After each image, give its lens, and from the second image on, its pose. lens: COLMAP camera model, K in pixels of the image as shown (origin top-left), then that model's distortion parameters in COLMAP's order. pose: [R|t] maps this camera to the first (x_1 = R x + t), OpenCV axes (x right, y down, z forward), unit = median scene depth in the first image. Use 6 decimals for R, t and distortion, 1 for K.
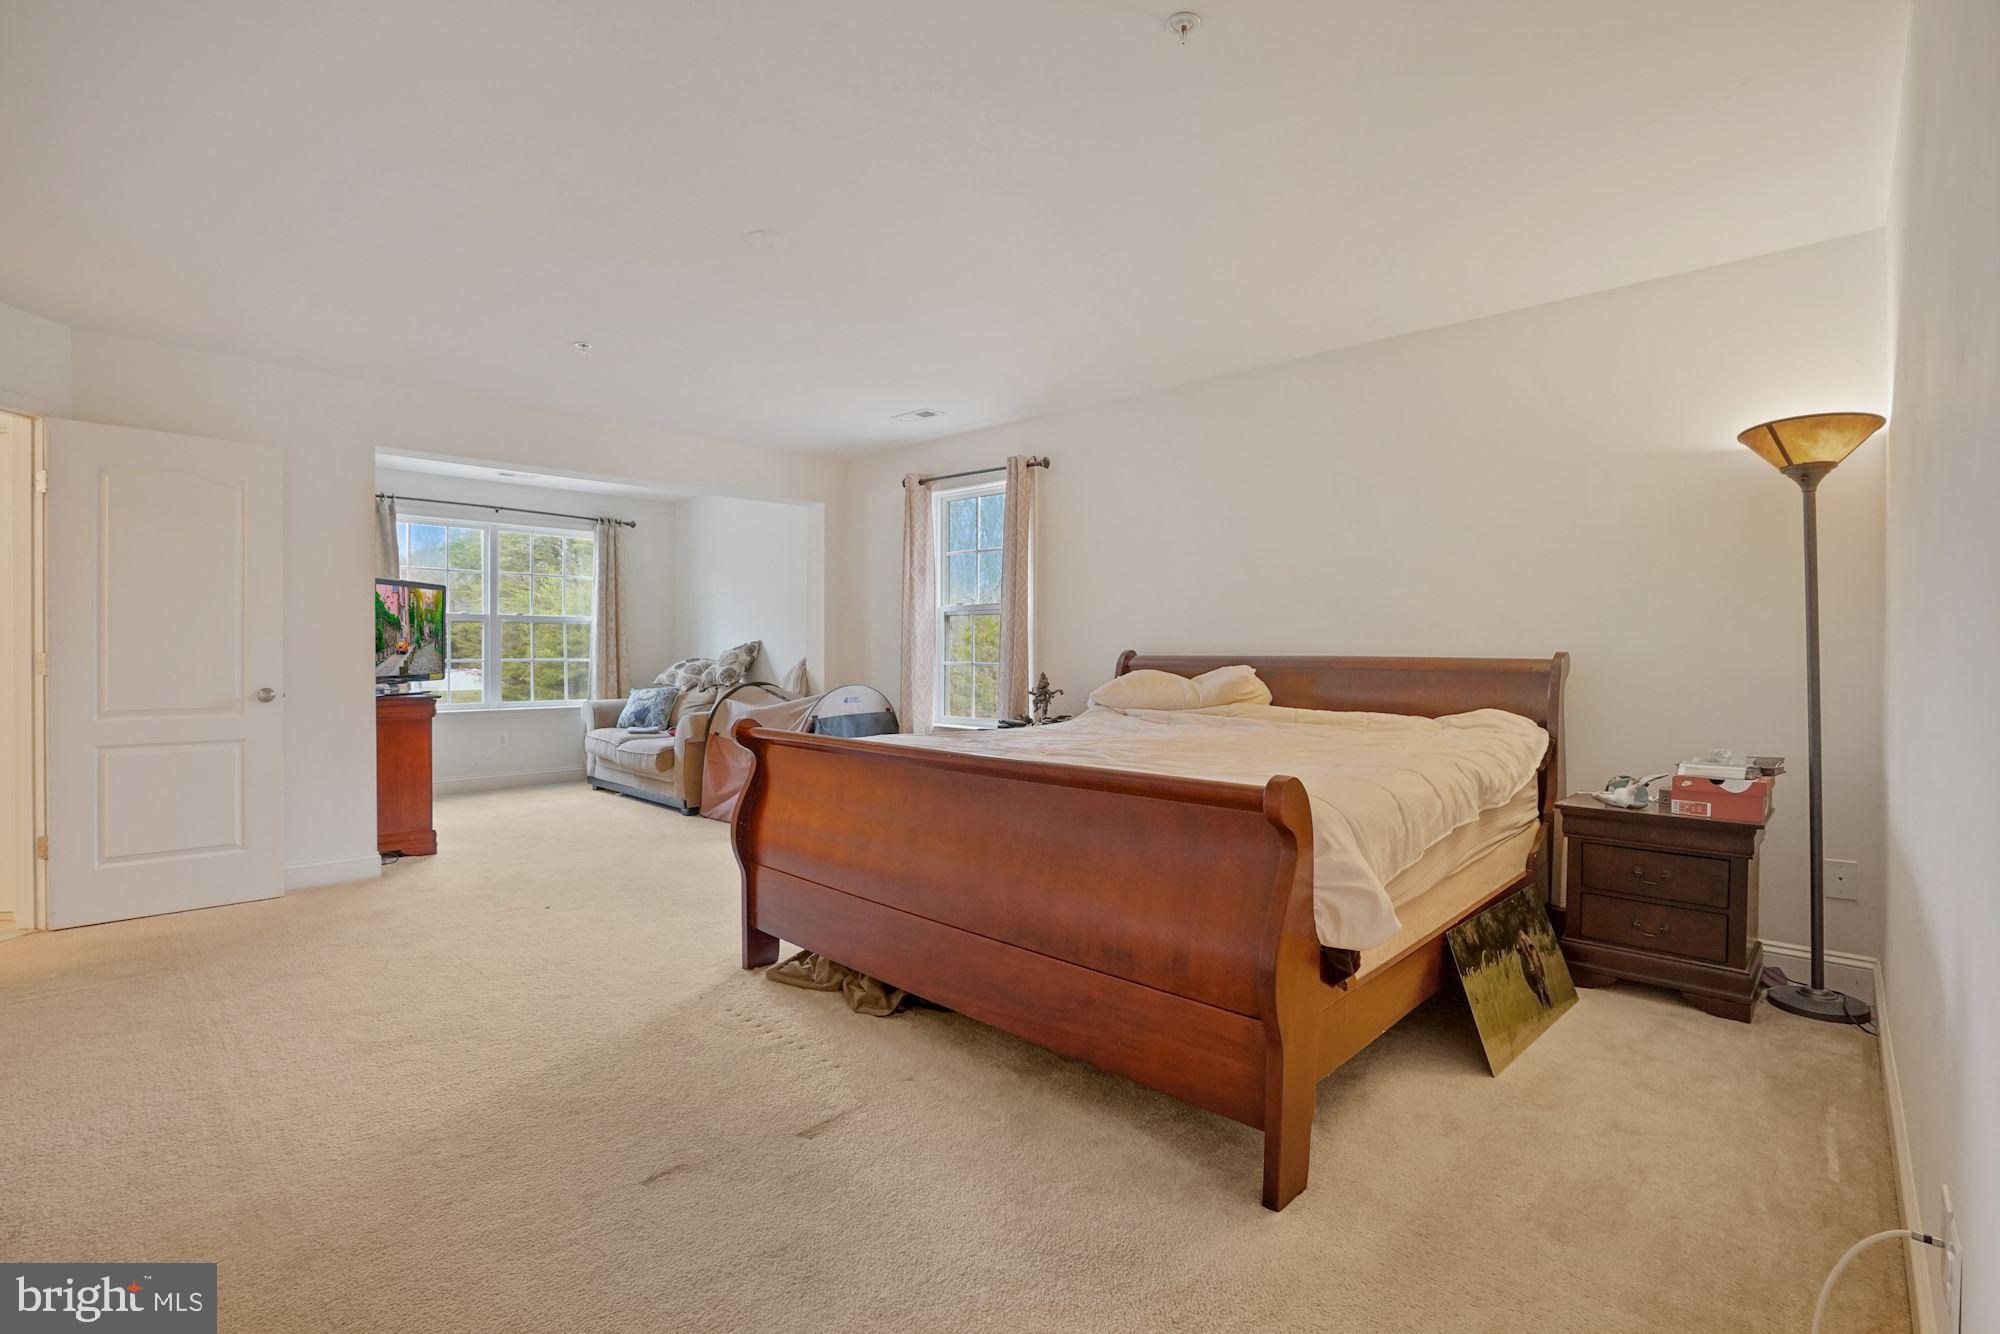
lens RADIAL K [[918.7, 0, 1009.5], [0, 918.7, 645.5], [0, 0, 1]] dist [-0.001072, 0.000008]
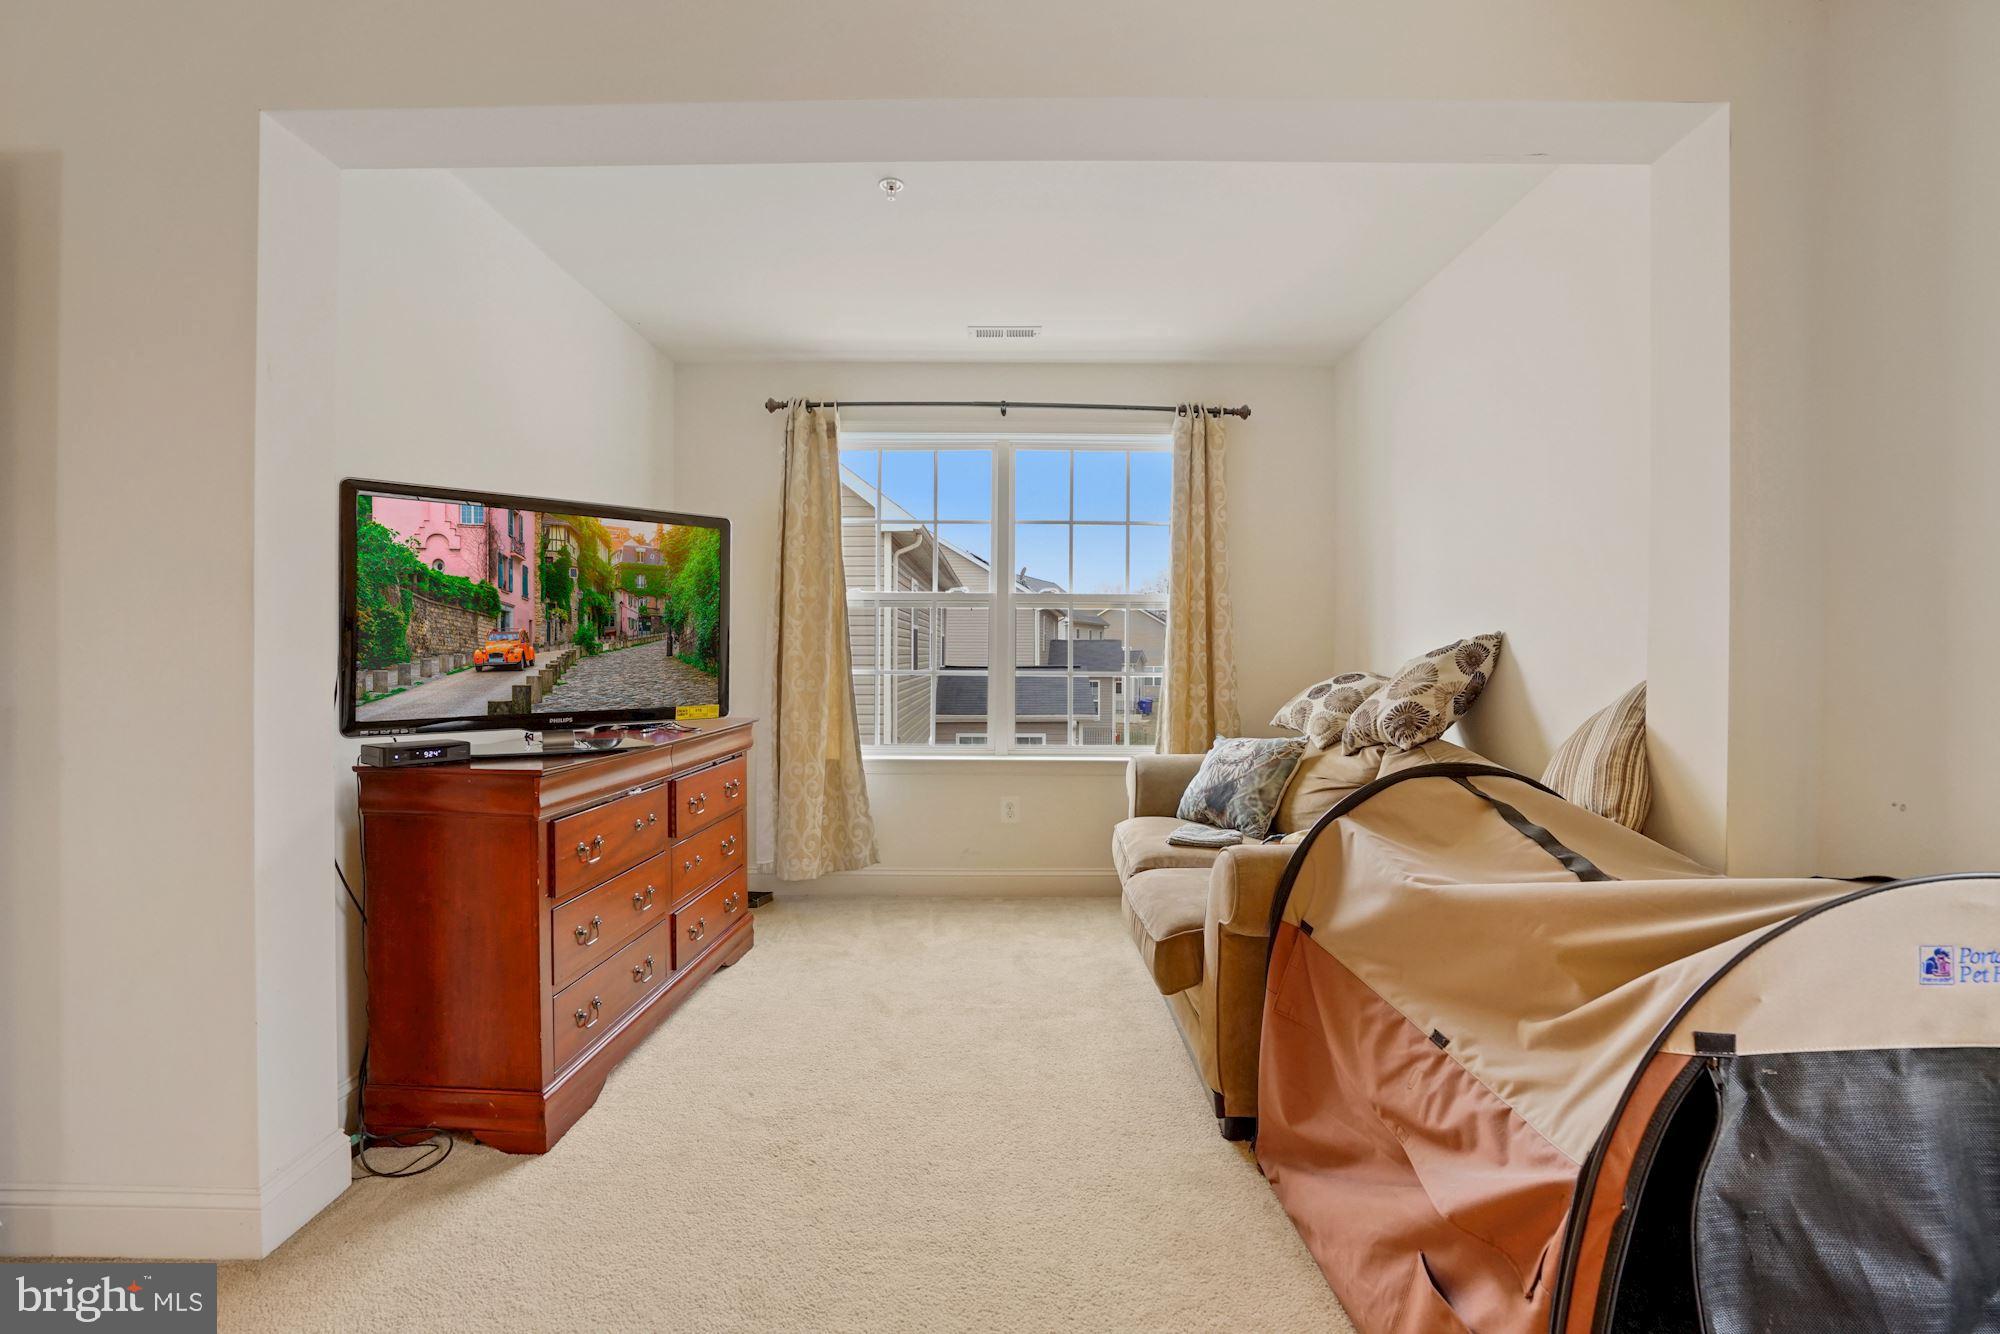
lens RADIAL K [[918.7, 0, 1009.5], [0, 918.7, 645.5], [0, 0, 1]] dist [-0.001072, 0.000008]
pose [[0.683686, -0.001663, -0.729774, -0.134095], [-0.003025, 0.999982, -0.005113, 0.002469], [0.729770, 0.005704, 0.683669, 0.597074]]
